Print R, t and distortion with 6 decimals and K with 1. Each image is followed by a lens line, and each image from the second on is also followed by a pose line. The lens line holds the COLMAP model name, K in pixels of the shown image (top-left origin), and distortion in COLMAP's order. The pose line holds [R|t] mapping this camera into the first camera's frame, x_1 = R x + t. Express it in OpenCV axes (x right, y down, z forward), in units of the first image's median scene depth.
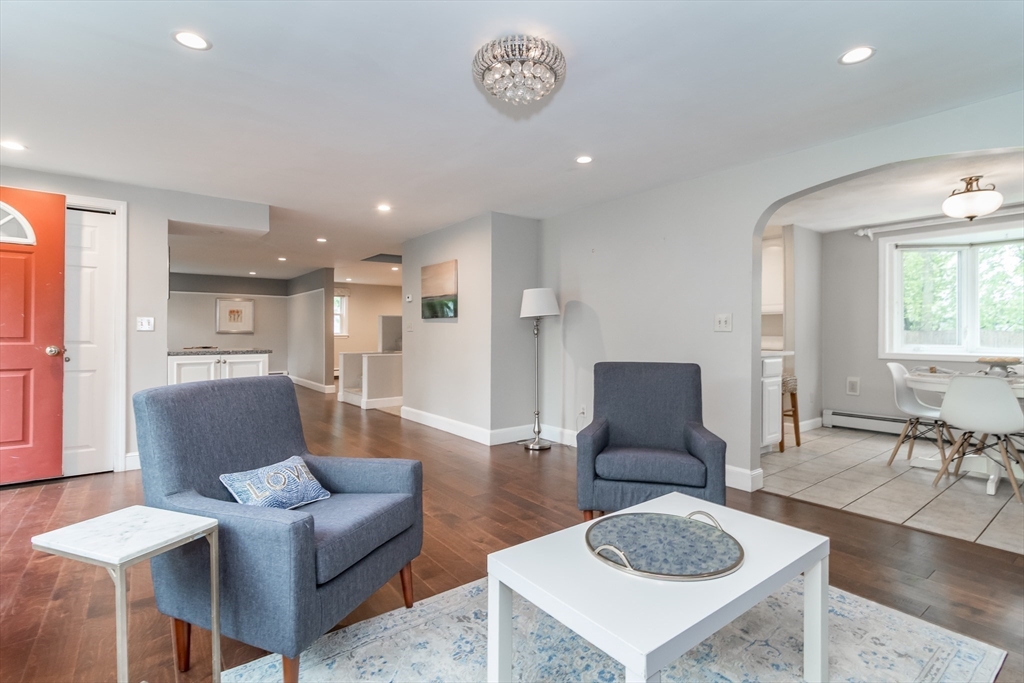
lens RADIAL K [[503.5, 0, 516.8], [0, 503.5, 331.7], [0, 0, 1]] dist [0.000478, 0.000675]
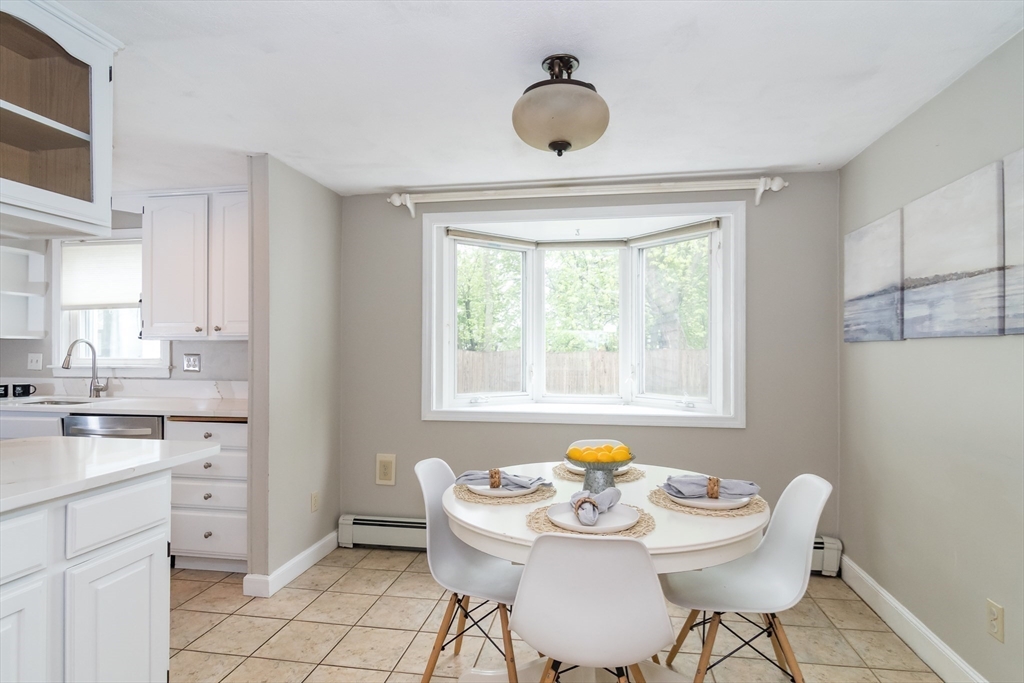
lens RADIAL K [[556.4, 0, 514.5], [0, 556.4, 344.3], [0, 0, 1]] dist [-0.013108, -0.001289]
pose [[0.745122, 0.005661, 0.666905, 0.360652], [-0.001350, 0.999975, -0.006980, -0.029806], [-0.666927, 0.004301, 0.745110, 0.439527]]
